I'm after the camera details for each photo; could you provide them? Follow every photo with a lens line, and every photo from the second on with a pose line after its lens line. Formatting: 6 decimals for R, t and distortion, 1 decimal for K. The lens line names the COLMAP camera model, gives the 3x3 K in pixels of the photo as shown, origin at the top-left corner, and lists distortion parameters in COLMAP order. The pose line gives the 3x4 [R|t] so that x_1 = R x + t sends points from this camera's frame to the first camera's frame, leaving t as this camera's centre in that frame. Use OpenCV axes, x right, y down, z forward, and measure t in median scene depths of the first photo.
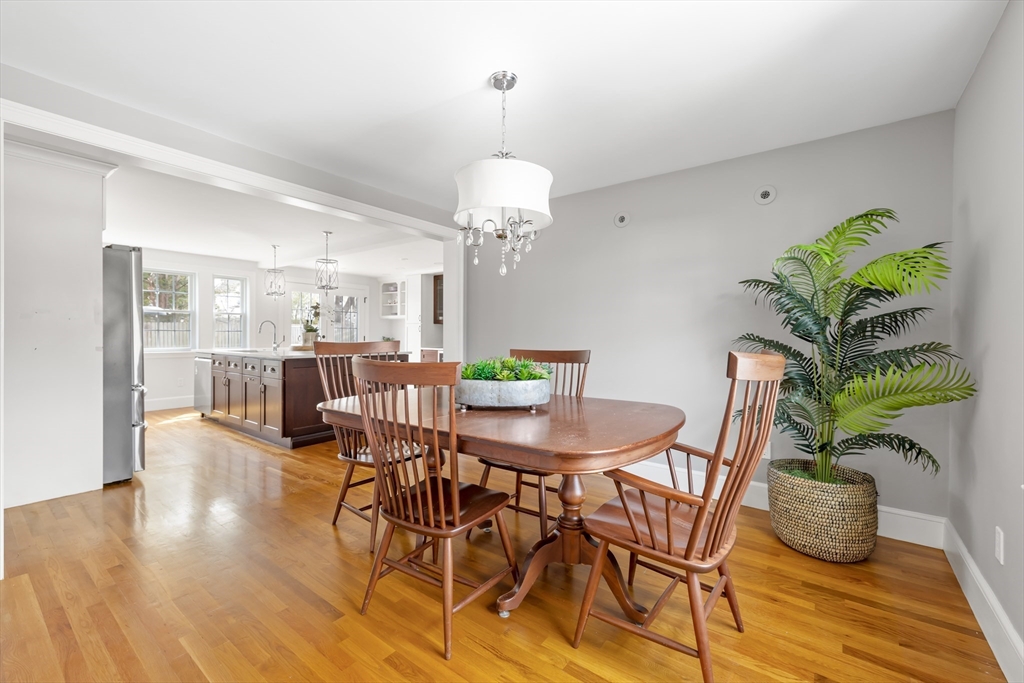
lens RADIAL K [[432.5, 0, 512.6], [0, 432.5, 339.3], [0, 0, 1]] dist [0.001687, 0.000164]
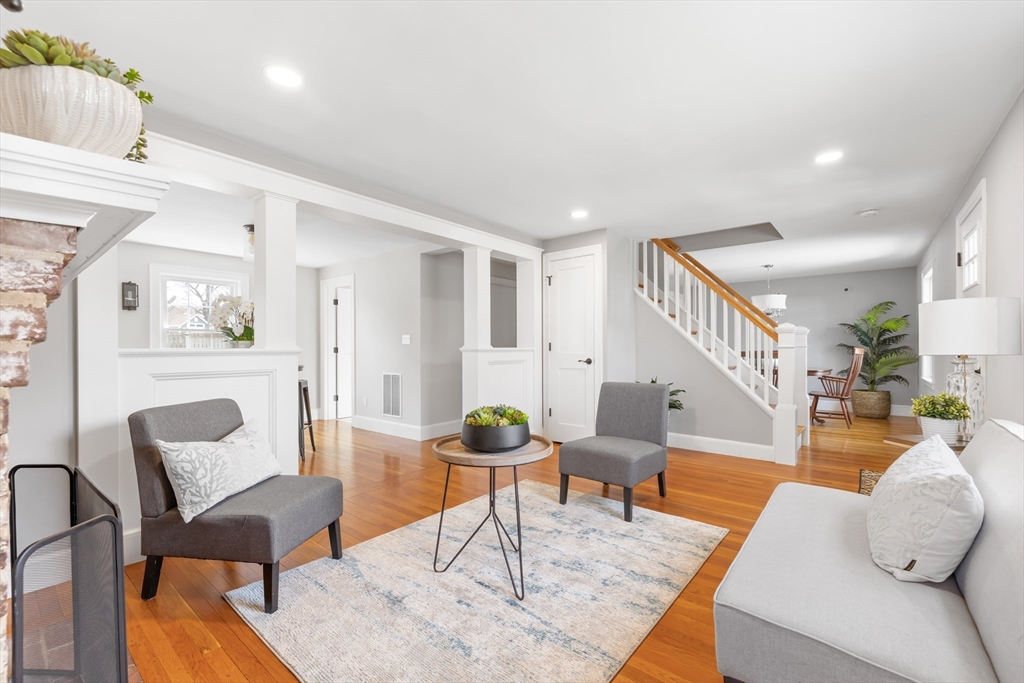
lens RADIAL K [[432.5, 0, 520.4], [0, 432.5, 346.7], [0, 0, 1]] dist [0.001687, 0.000164]
pose [[0.999185, -0.008752, -0.039393, -1.655831], [0.008429, 0.999929, -0.008372, 0.015833], [0.039463, 0.008034, 0.999189, -2.174618]]
